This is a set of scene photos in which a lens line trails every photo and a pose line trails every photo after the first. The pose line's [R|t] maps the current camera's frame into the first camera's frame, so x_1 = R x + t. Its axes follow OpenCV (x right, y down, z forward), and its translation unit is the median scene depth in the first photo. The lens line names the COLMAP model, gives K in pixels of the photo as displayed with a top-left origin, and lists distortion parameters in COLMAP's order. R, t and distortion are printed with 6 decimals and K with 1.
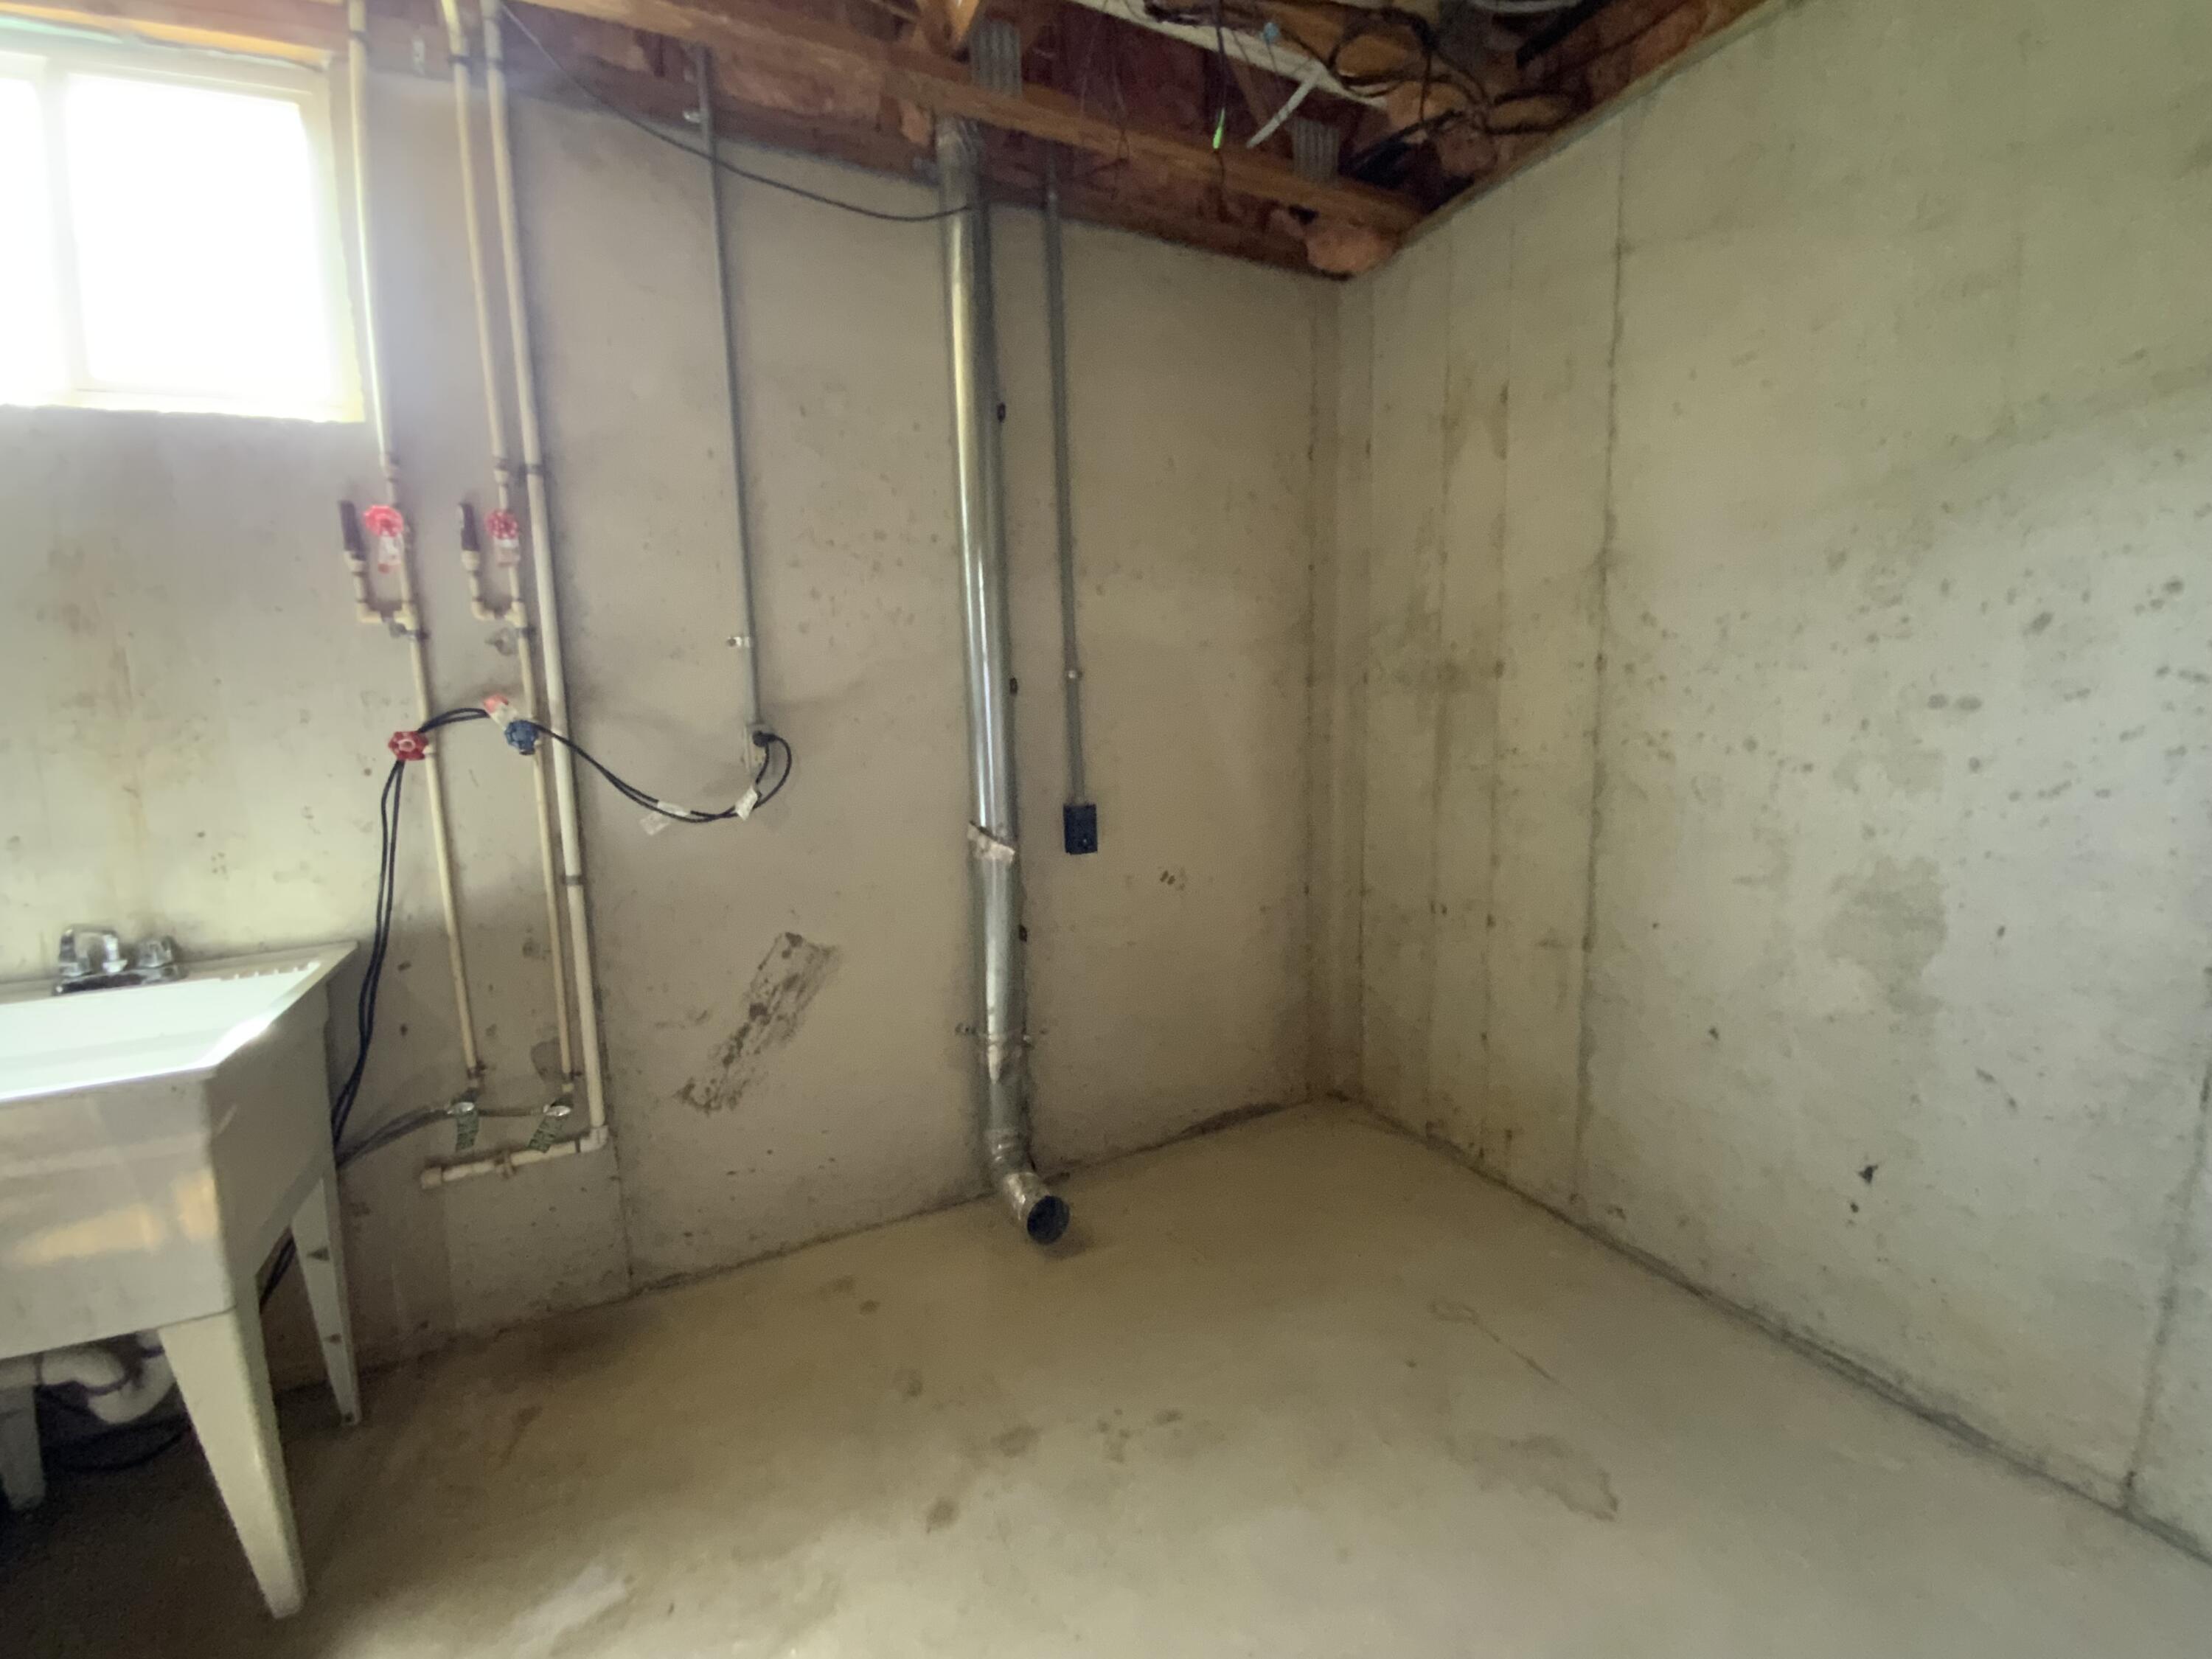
lens RADIAL K [[889.9, 0, 1100.0], [0, 889.9, 828.1], [0, 0, 1]] dist [0.014686, -0.013688]
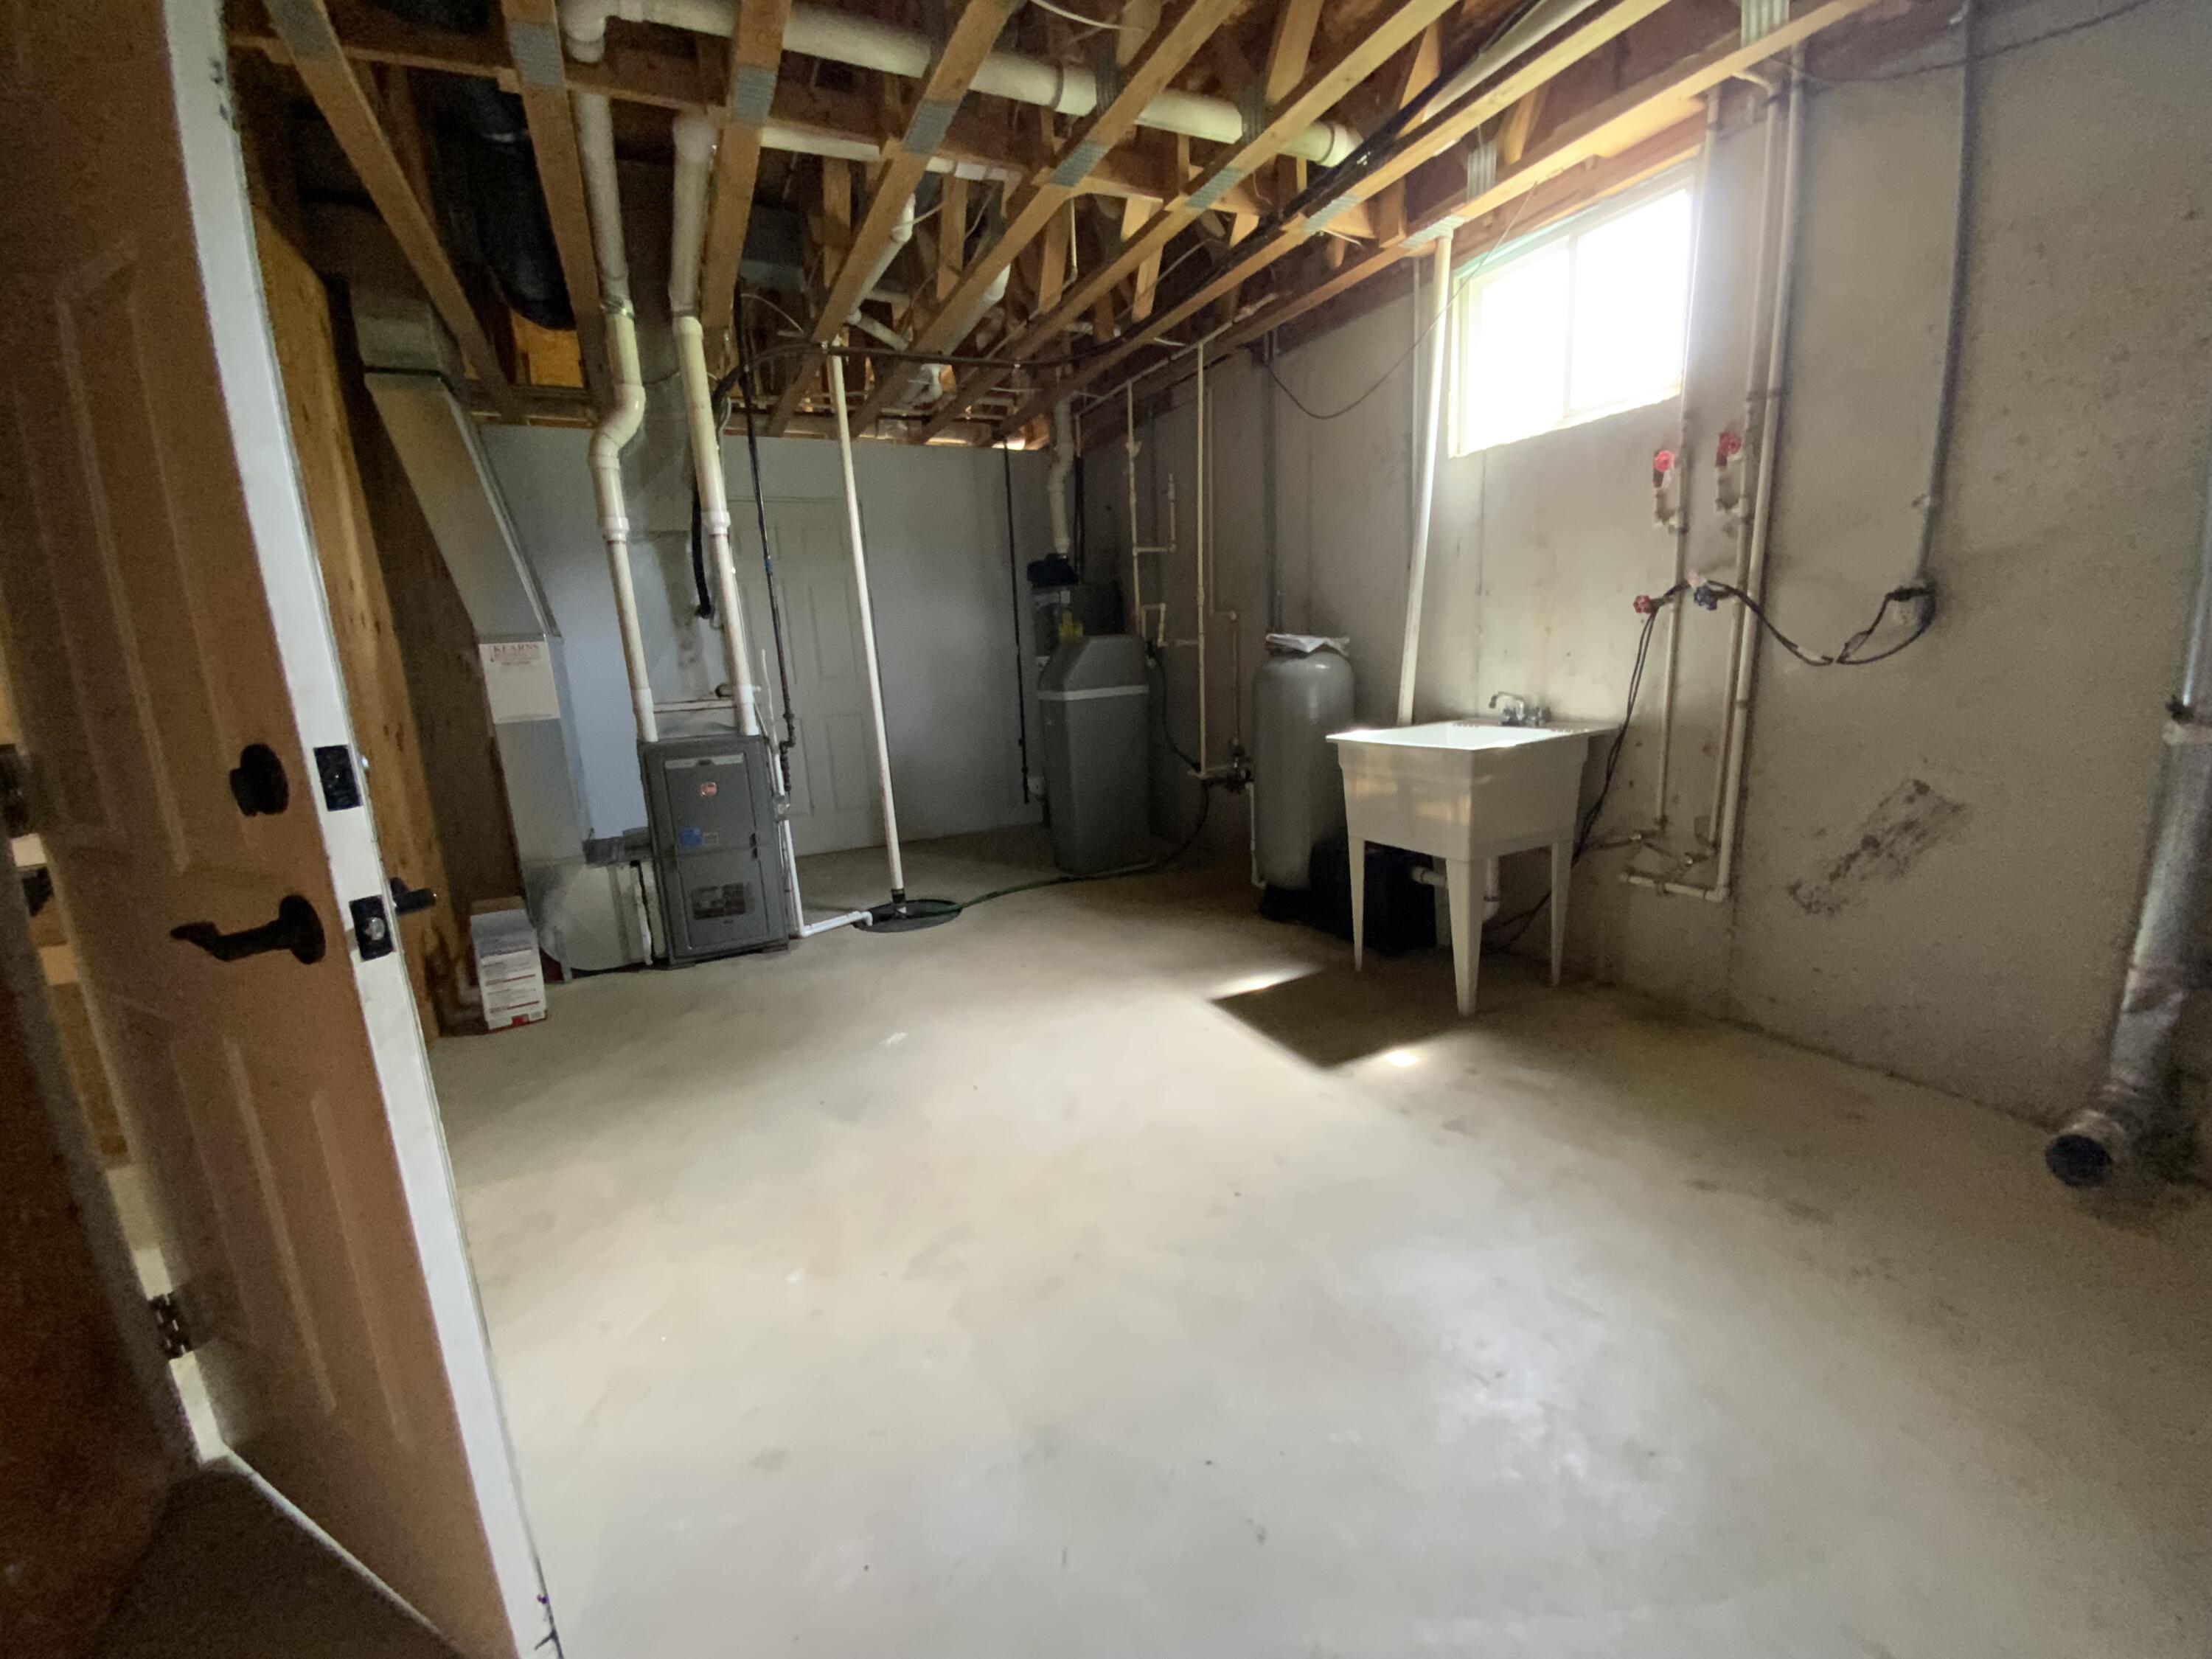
lens RADIAL K [[889.9, 0, 1100.0], [0, 889.9, 828.1], [0, 0, 1]] dist [0.014686, -0.013688]
pose [[-0.011410, 0.231576, -0.972750, 0.806759], [-0.078470, 0.969606, 0.231748, 0.002881], [0.996851, 0.078976, 0.007108, 0.028281]]
